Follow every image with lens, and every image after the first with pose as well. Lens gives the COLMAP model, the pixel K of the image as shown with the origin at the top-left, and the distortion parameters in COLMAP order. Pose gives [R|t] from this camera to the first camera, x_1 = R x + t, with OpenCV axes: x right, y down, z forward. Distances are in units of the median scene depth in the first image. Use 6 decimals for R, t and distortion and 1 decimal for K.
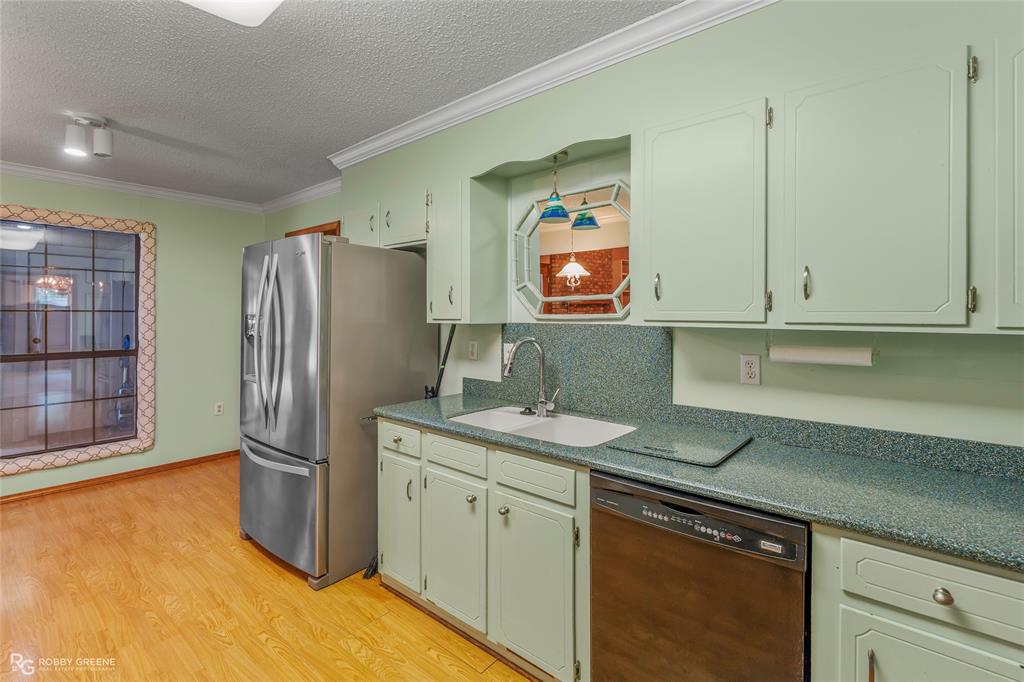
lens RADIAL K [[474.5, 0, 512.3], [0, 474.5, 317.9], [0, 0, 1]] dist [0.000212, -0.000117]
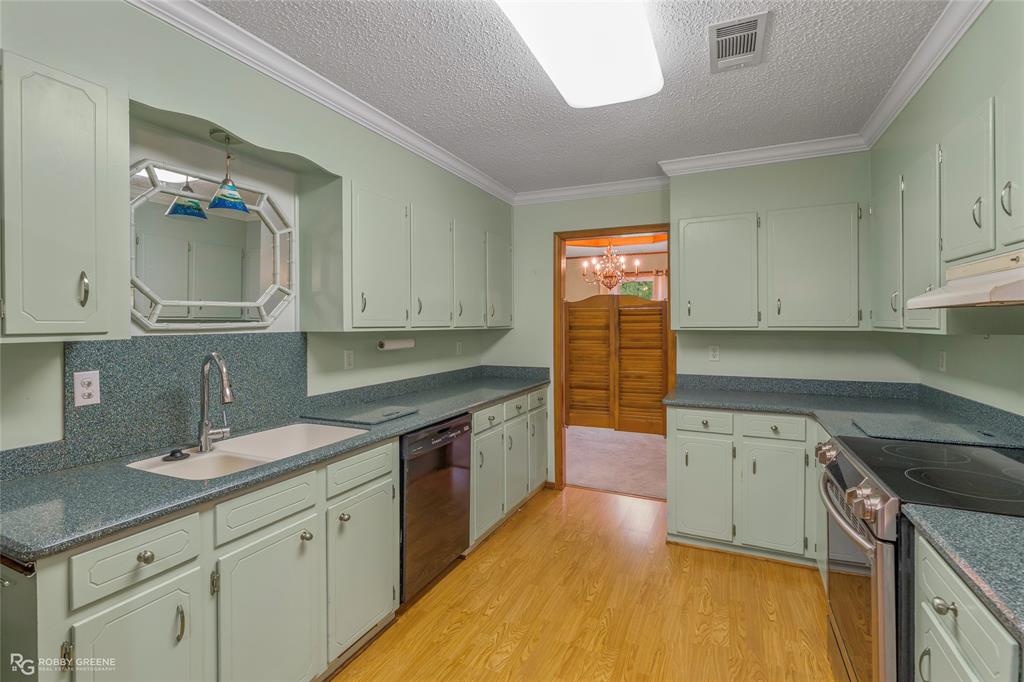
lens RADIAL K [[470.8, 0, 515.4], [0, 470.8, 329.7], [0, 0, 1]] dist [-0.000101, 0.000508]
pose [[-0.273172, -0.020189, 0.961753, -0.894865], [0.007150, 0.999710, 0.023016, -0.012088], [-0.961939, 0.013164, -0.272948, 0.765556]]
